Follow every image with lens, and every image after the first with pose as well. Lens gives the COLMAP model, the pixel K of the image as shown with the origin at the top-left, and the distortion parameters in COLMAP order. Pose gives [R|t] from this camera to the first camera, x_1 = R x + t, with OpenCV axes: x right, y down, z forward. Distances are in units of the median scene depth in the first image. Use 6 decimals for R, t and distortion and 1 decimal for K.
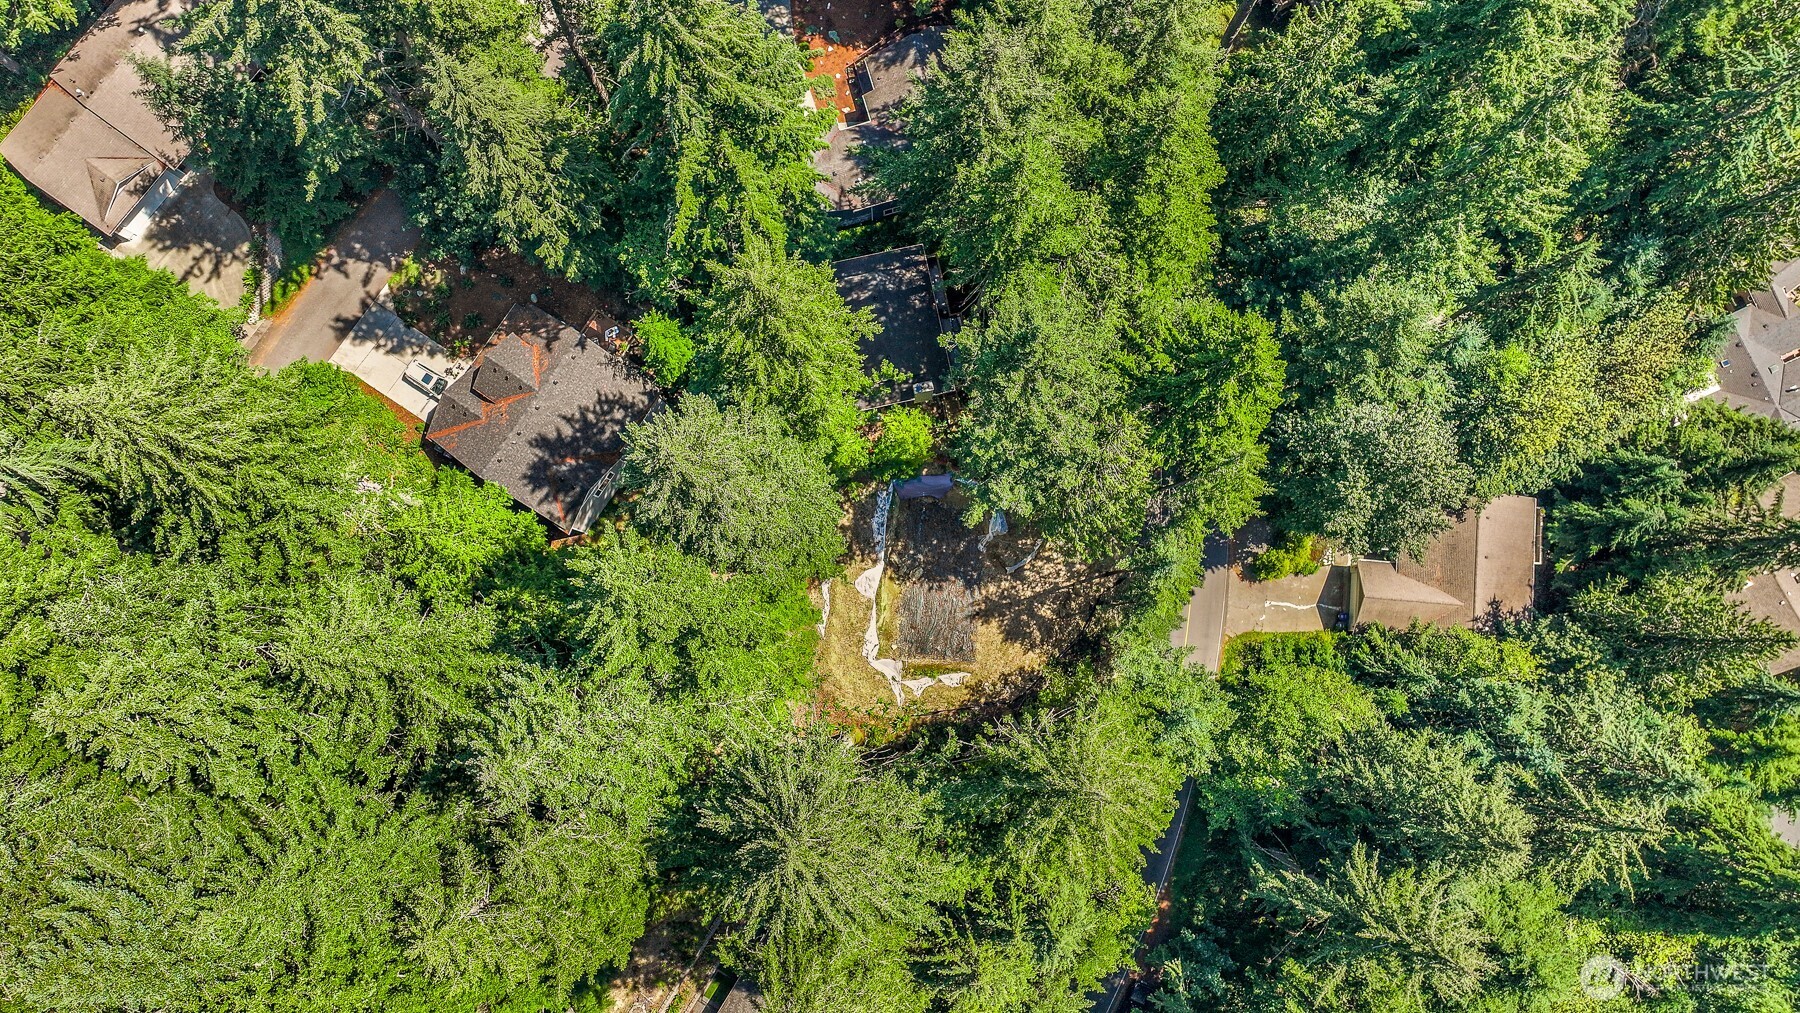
lens RADIAL K [[1291.3, 0, 892.3], [0, 1291.3, 507.6], [0, 0, 1]] dist [0.001281, 0.006354]
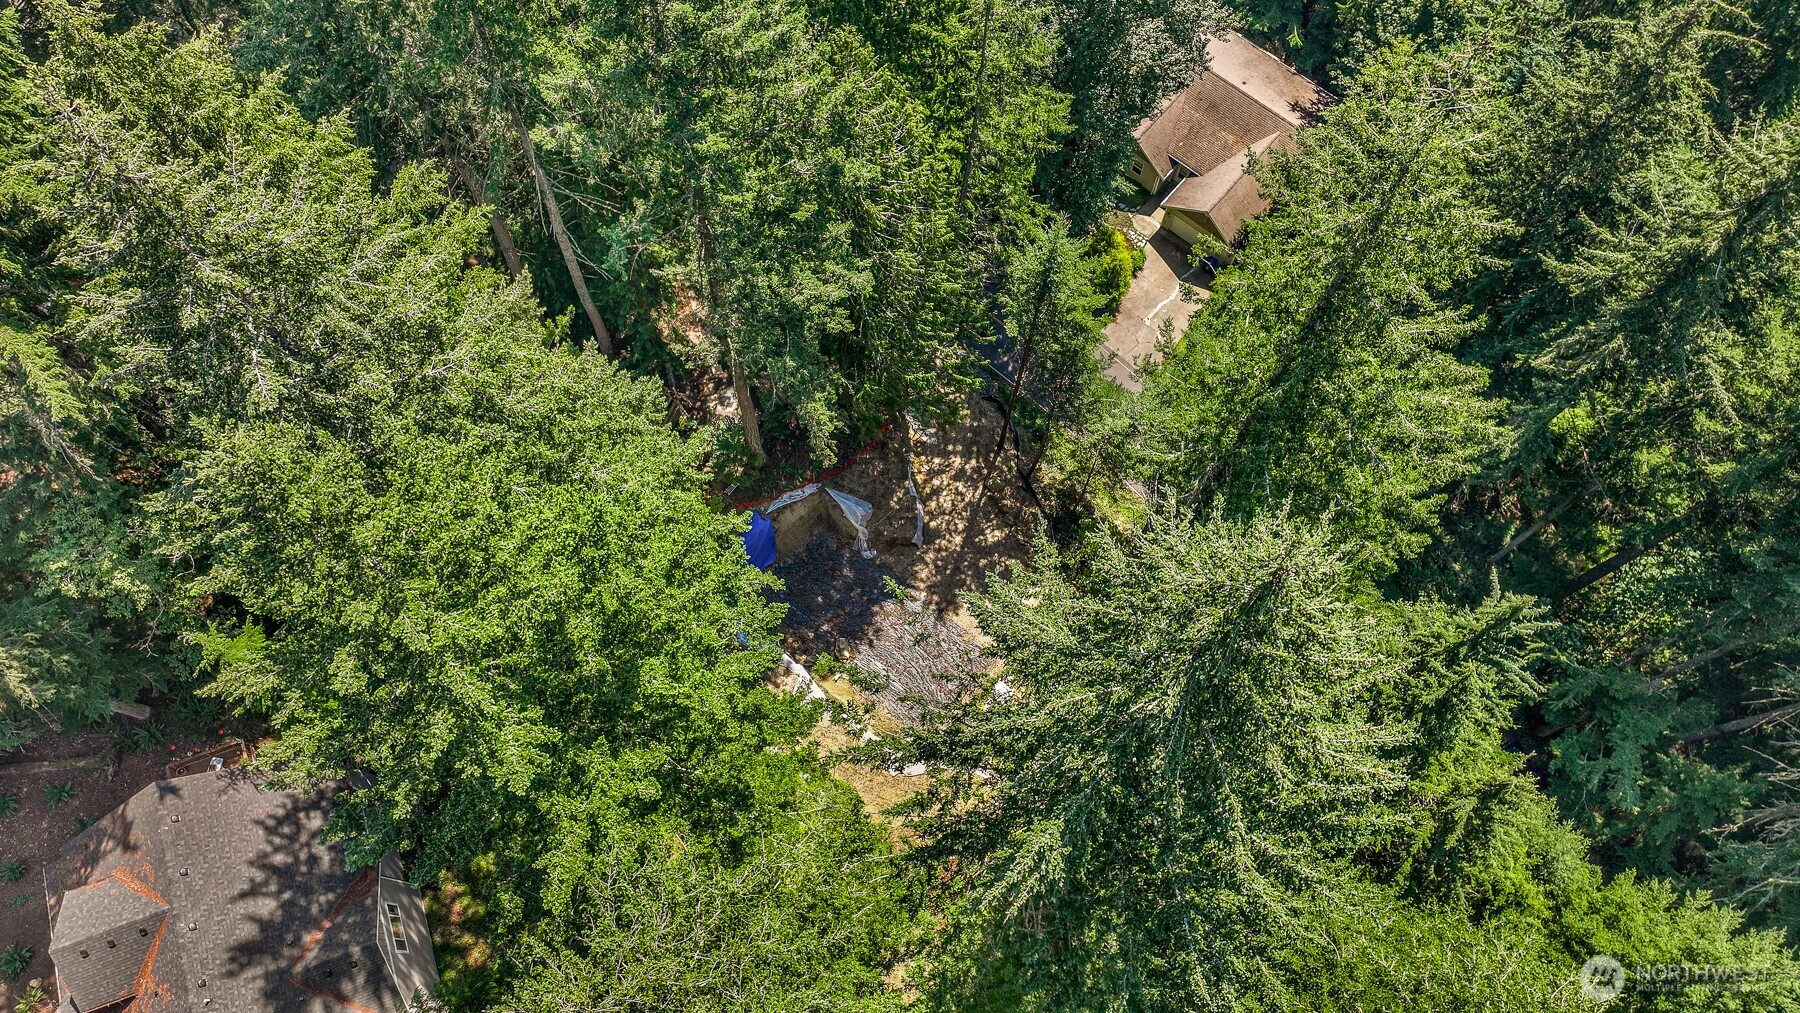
lens RADIAL K [[1291.3, 0, 901.3], [0, 1291.3, 500.5], [0, 0, 1]] dist [0.001281, 0.006354]
pose [[0.582555, -0.754912, 0.301227, -0.110293], [0.807603, 0.579424, -0.109748, 0.107875], [-0.091688, 0.307206, 0.947216, 0.337505]]
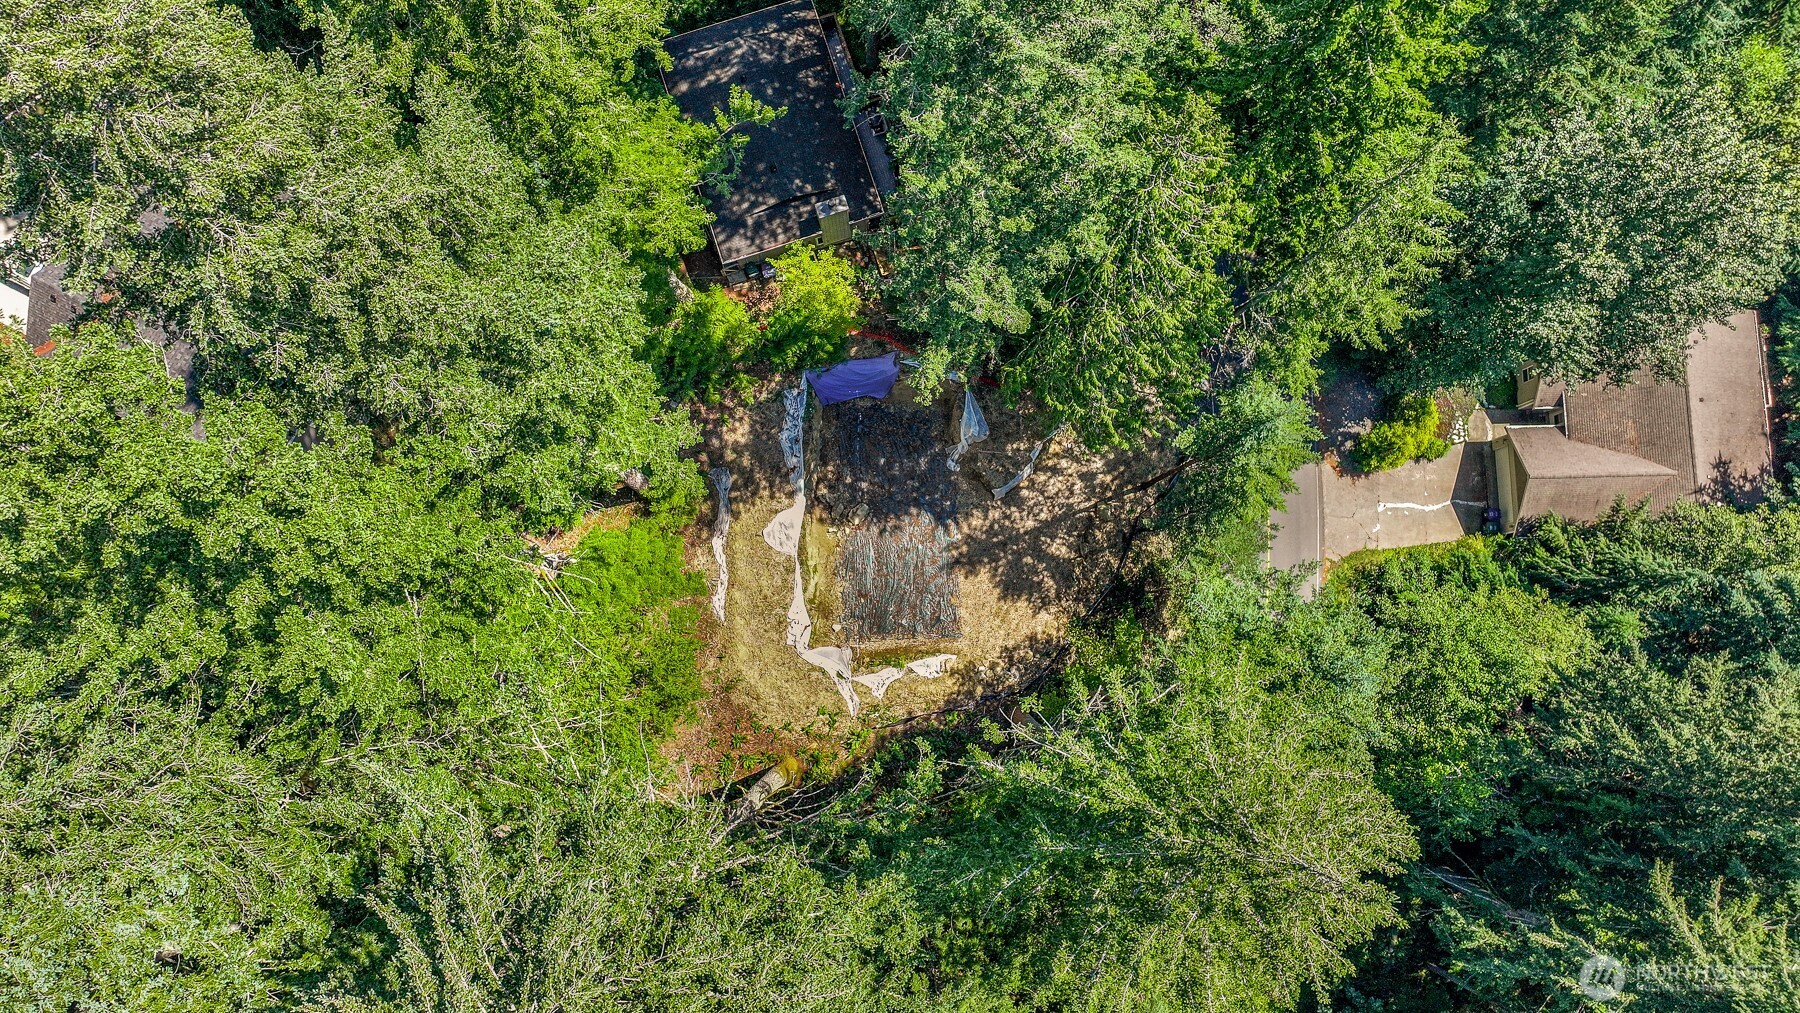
lens RADIAL K [[1291.3, 0, 907.8], [0, 1291.3, 500.9], [0, 0, 1]] dist [0.001281, 0.006354]
pose [[0.994129, -0.104081, 0.029563, 0.025240], [0.104675, 0.994319, -0.019299, 0.061782], [-0.027387, 0.022281, 0.999377, 0.347736]]
